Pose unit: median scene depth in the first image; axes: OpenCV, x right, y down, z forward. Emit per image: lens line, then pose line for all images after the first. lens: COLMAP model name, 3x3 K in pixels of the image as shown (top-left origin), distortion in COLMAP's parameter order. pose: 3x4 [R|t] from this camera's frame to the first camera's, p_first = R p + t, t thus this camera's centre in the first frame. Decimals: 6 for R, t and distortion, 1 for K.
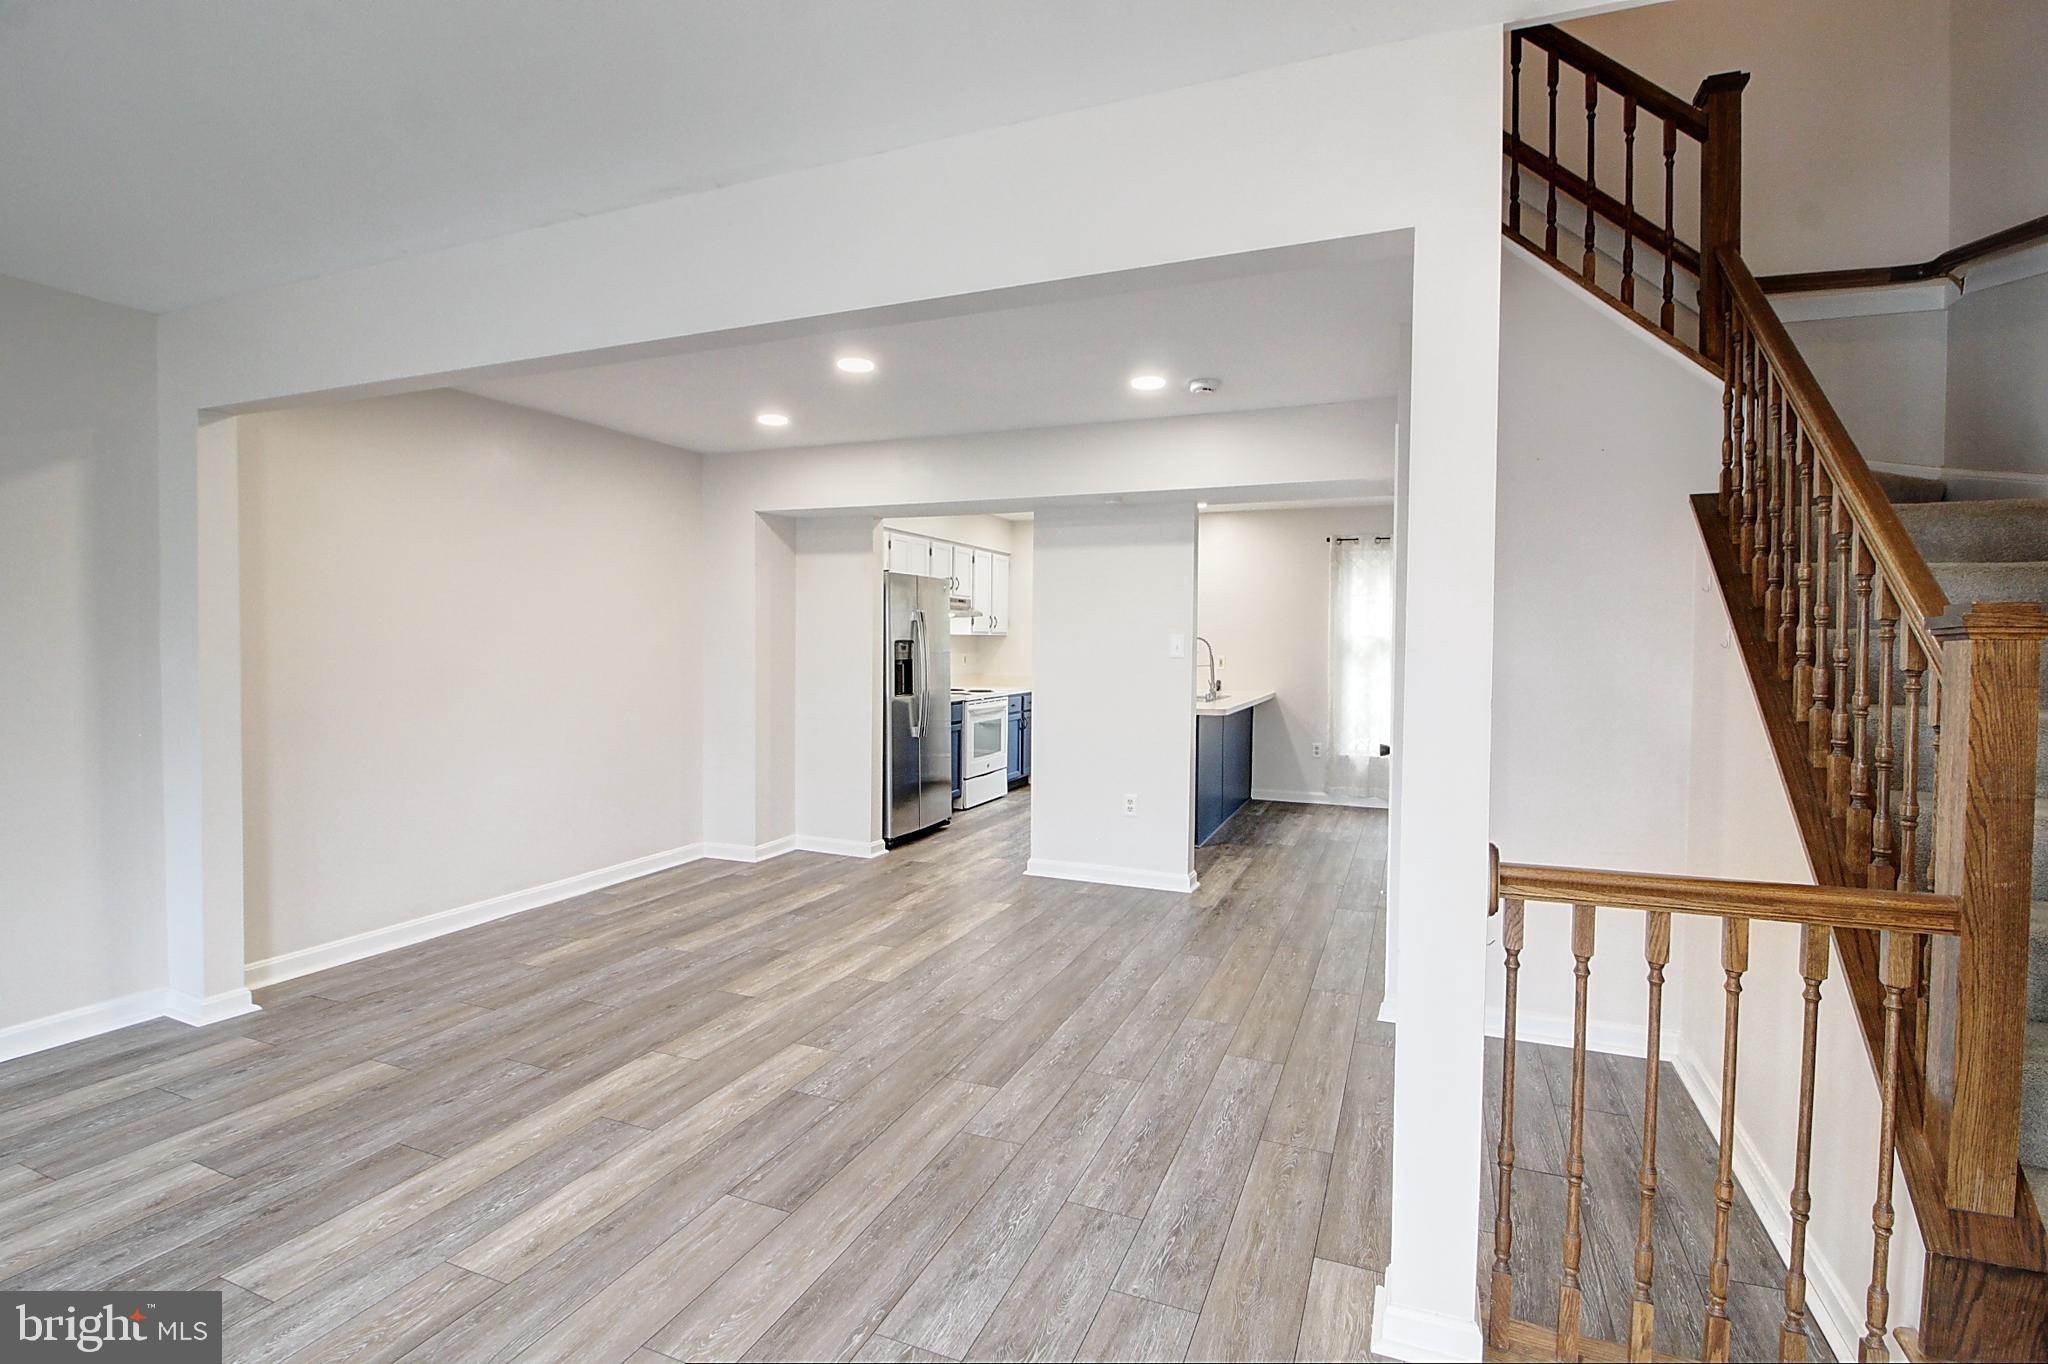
lens RADIAL K [[951.3, 0, 1037.4], [0, 951.3, 673.0], [0, 0, 1]] dist [-0.006682, -0.005968]
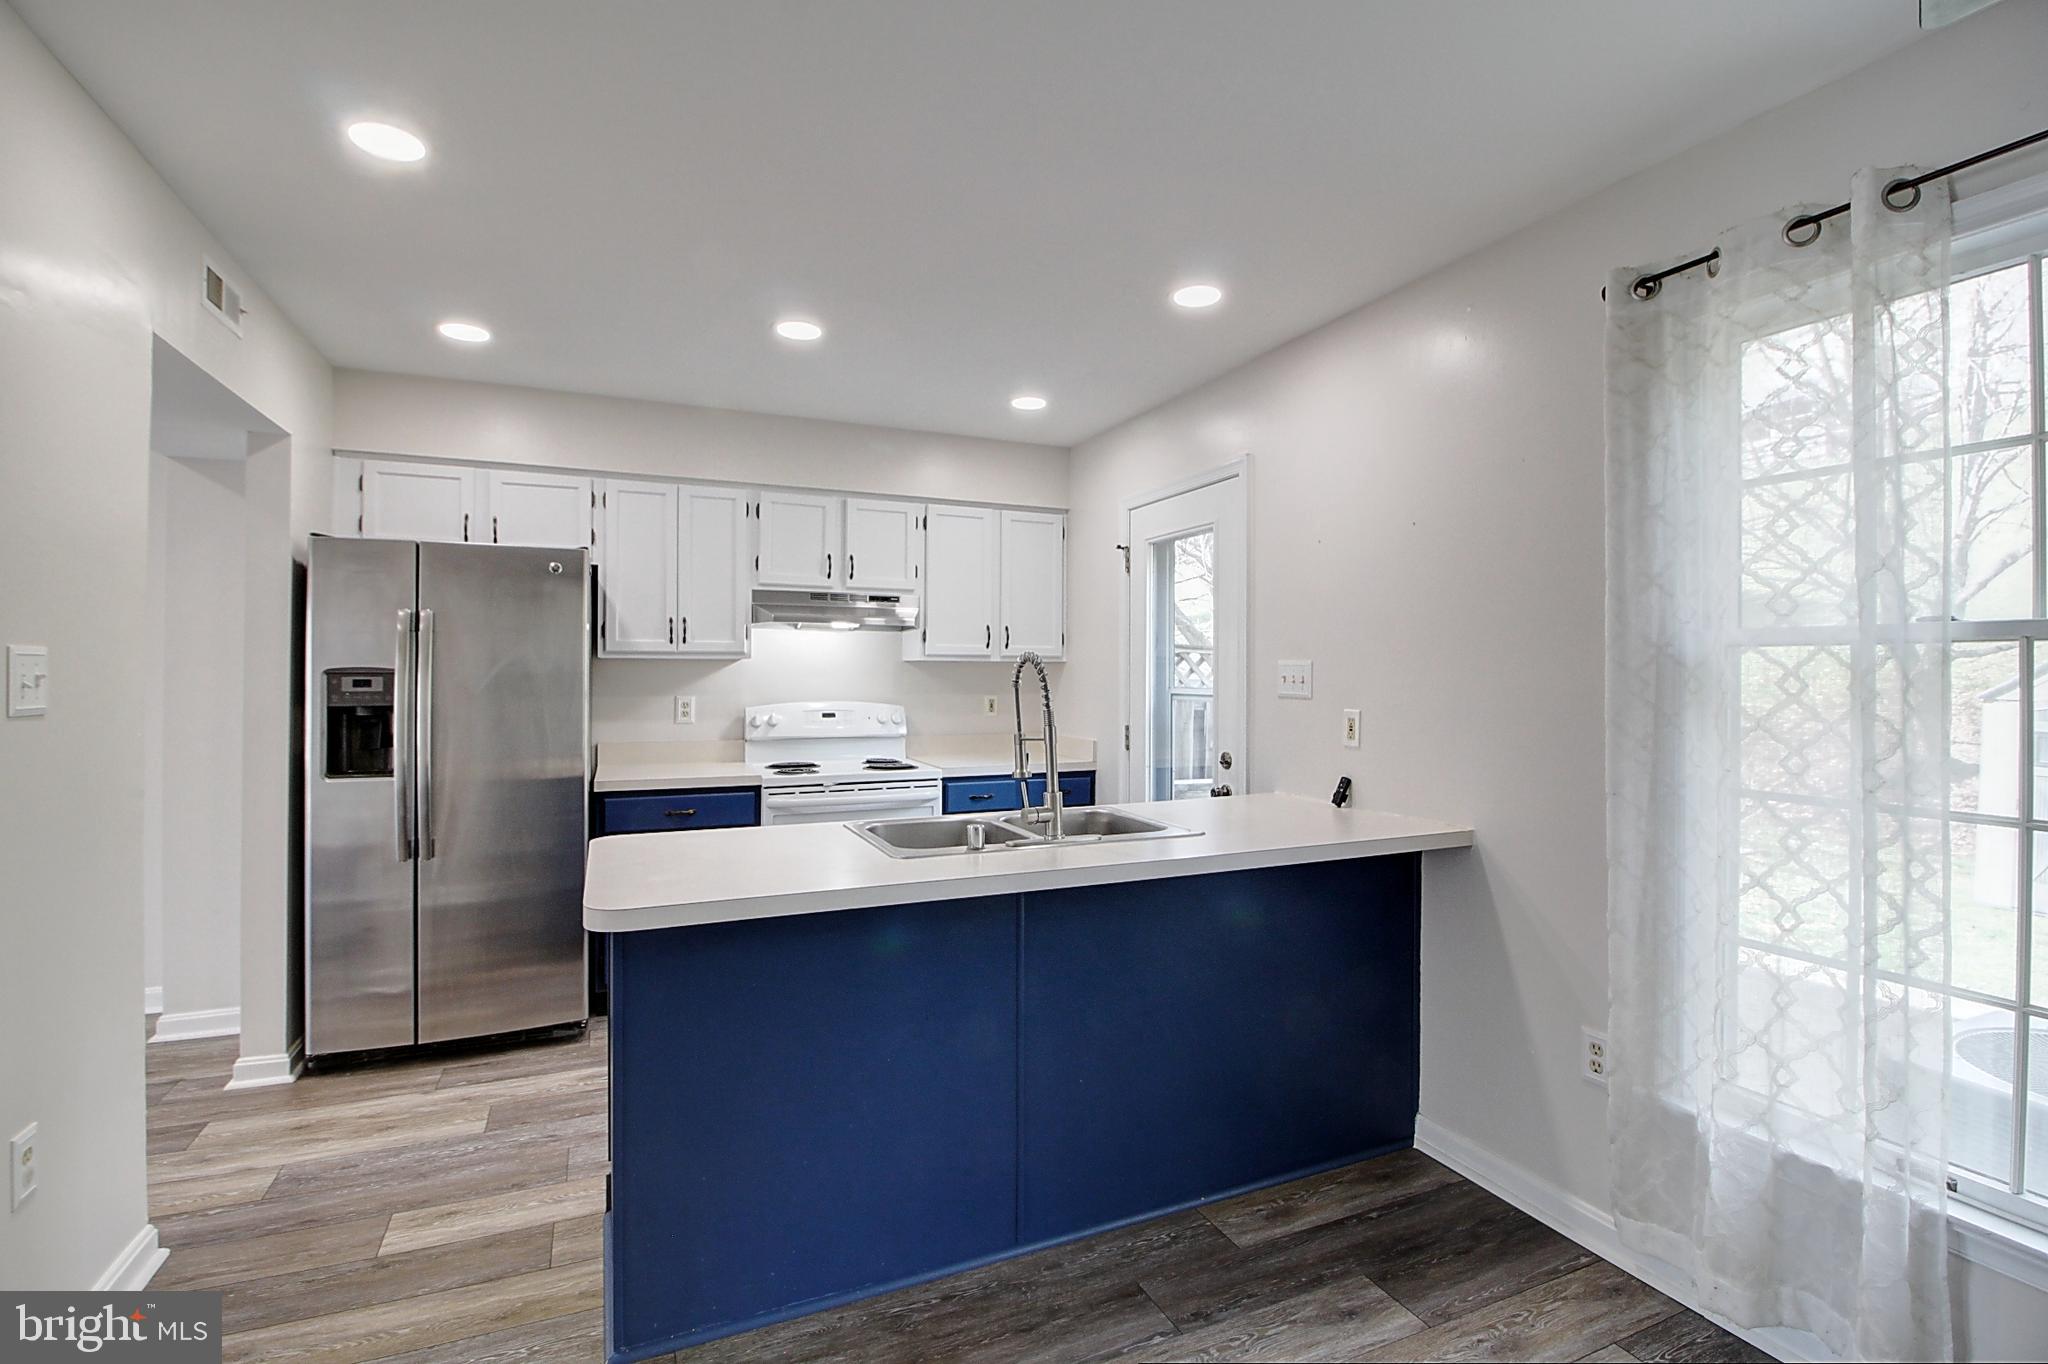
lens RADIAL K [[951.3, 0, 1023.9], [0, 951.3, 676.3], [0, 0, 1]] dist [-0.006682, -0.005968]
pose [[0.728491, -0.010280, -0.684978, 0.118498], [-0.016032, 0.999358, -0.032048, -0.005019], [0.684867, 0.034328, 0.727859, 0.218157]]
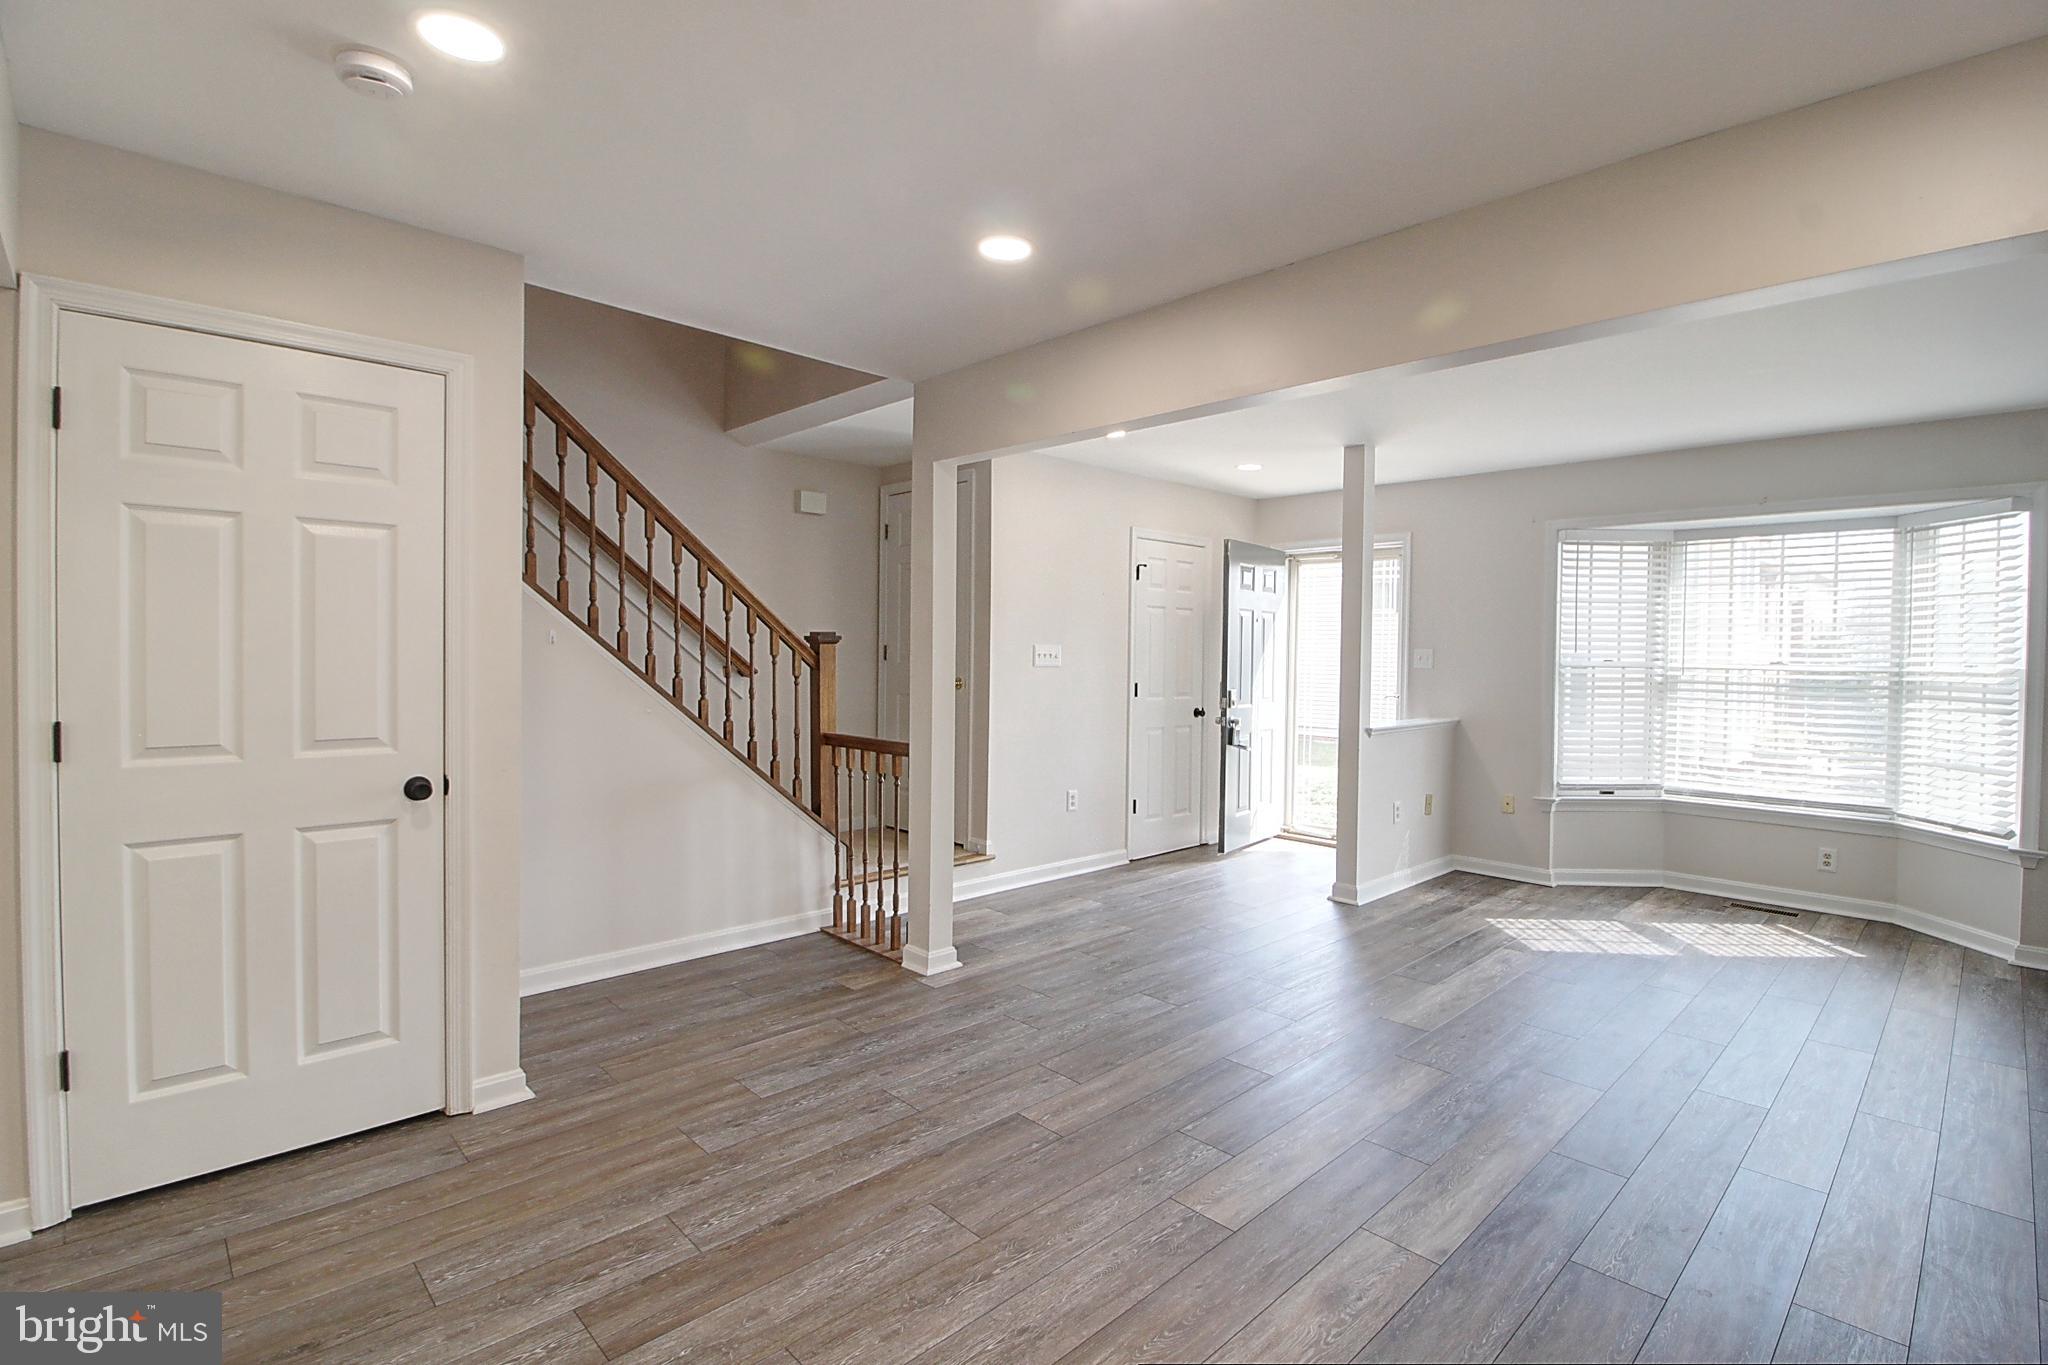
lens RADIAL K [[951.3, 0, 1041.7], [0, 951.3, 675.7], [0, 0, 1]] dist [-0.006682, -0.005968]
pose [[-0.918008, -0.032132, 0.395258, -0.410889], [-0.008519, 0.998080, 0.061350, -0.064044], [-0.396470, 0.052952, -0.916519, 1.767729]]
